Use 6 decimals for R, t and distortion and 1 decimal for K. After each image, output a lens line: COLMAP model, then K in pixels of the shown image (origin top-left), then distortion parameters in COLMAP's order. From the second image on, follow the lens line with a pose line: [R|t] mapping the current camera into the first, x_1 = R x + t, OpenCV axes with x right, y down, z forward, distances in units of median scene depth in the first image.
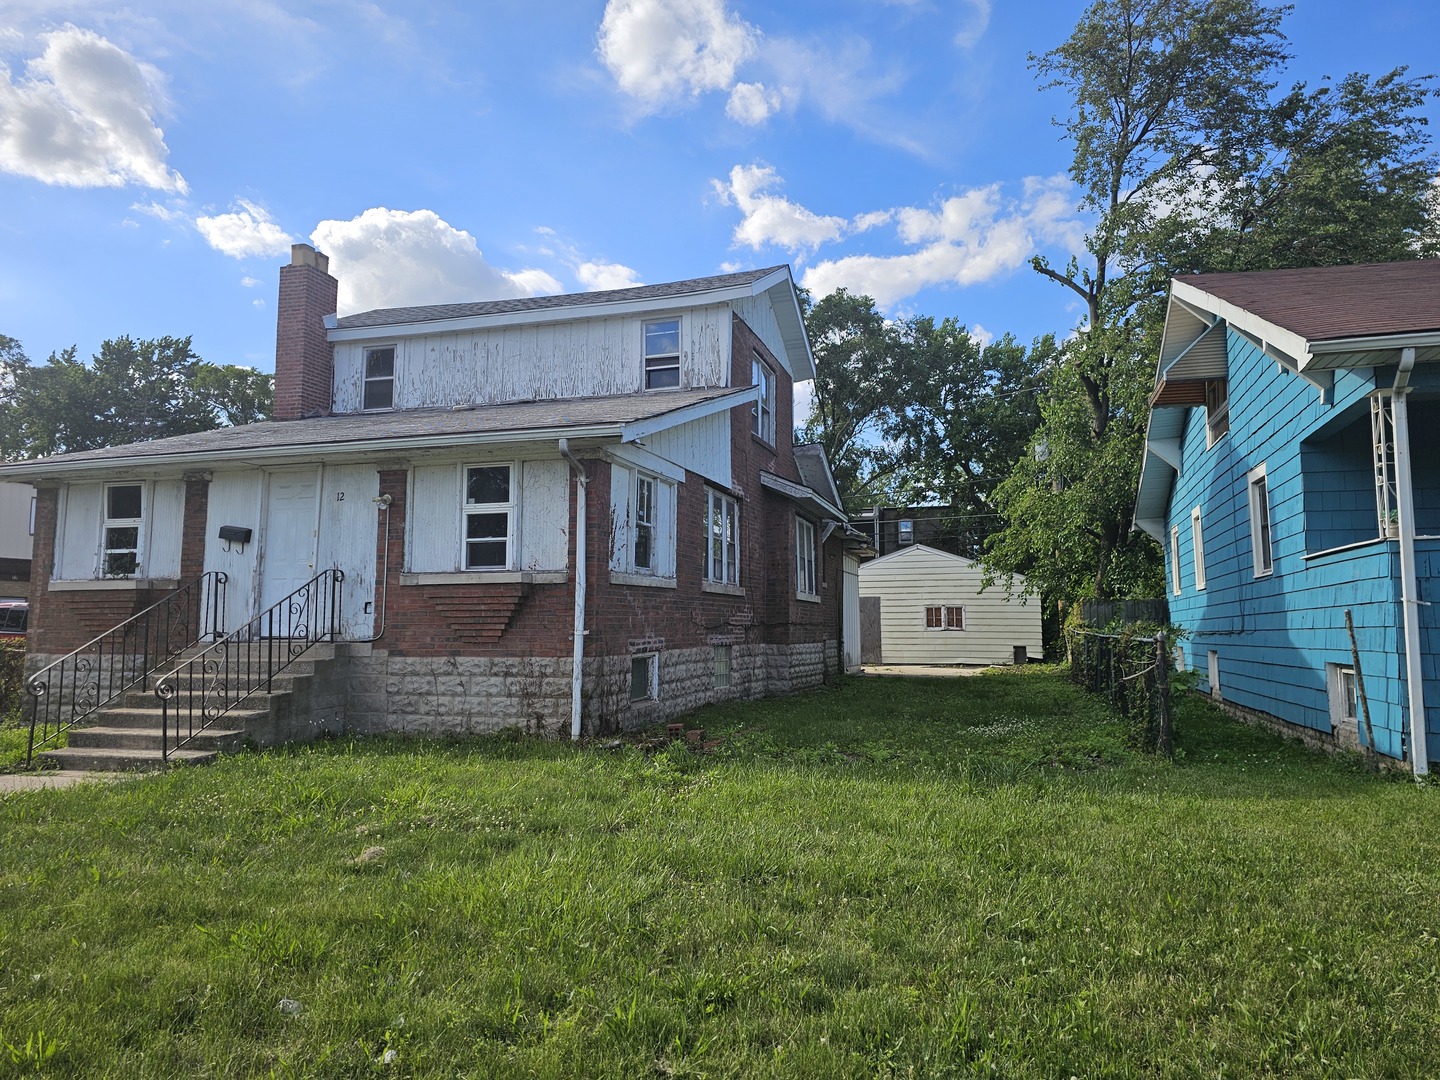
lens RADIAL K [[963.4, 0, 715.3], [0, 963.4, 526.2], [0, 0, 1]] dist [0.062244, -0.049908]
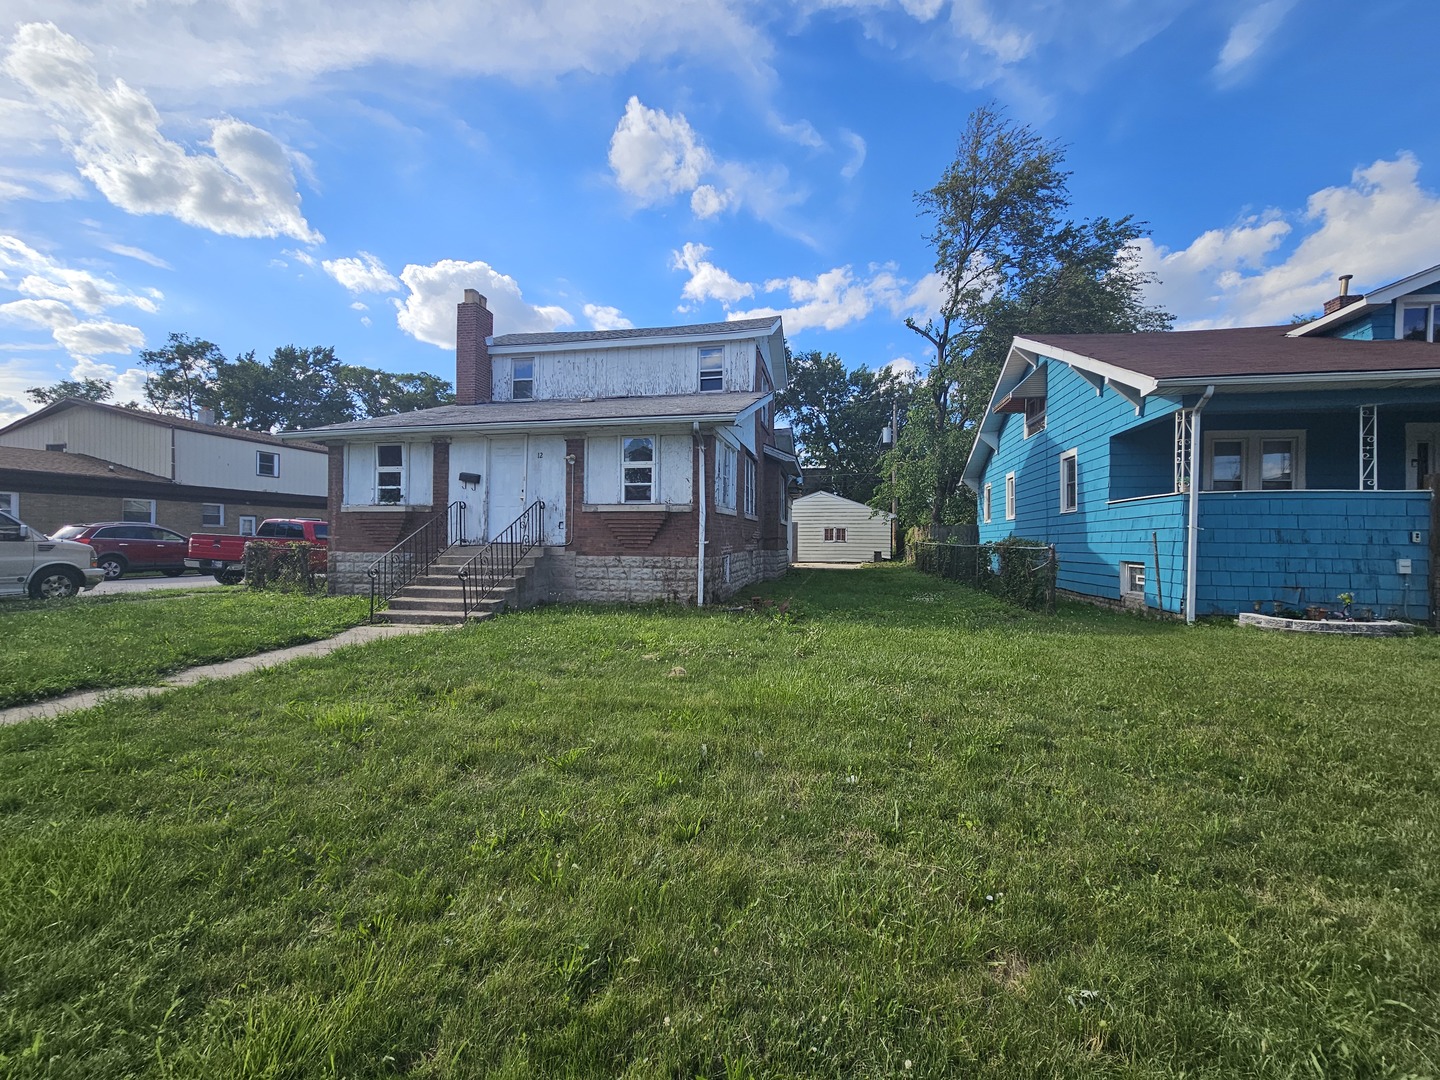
lens RADIAL K [[587.1, 0, 714.3], [0, 587.1, 540.7], [0, 0, 1]] dist [-0.001229, -0.000950]
pose [[0.994883, 0.008079, 0.100706, -0.147299], [-0.018738, 0.994258, 0.105357, 0.001363], [-0.099276, -0.106705, 0.989322, 0.005957]]
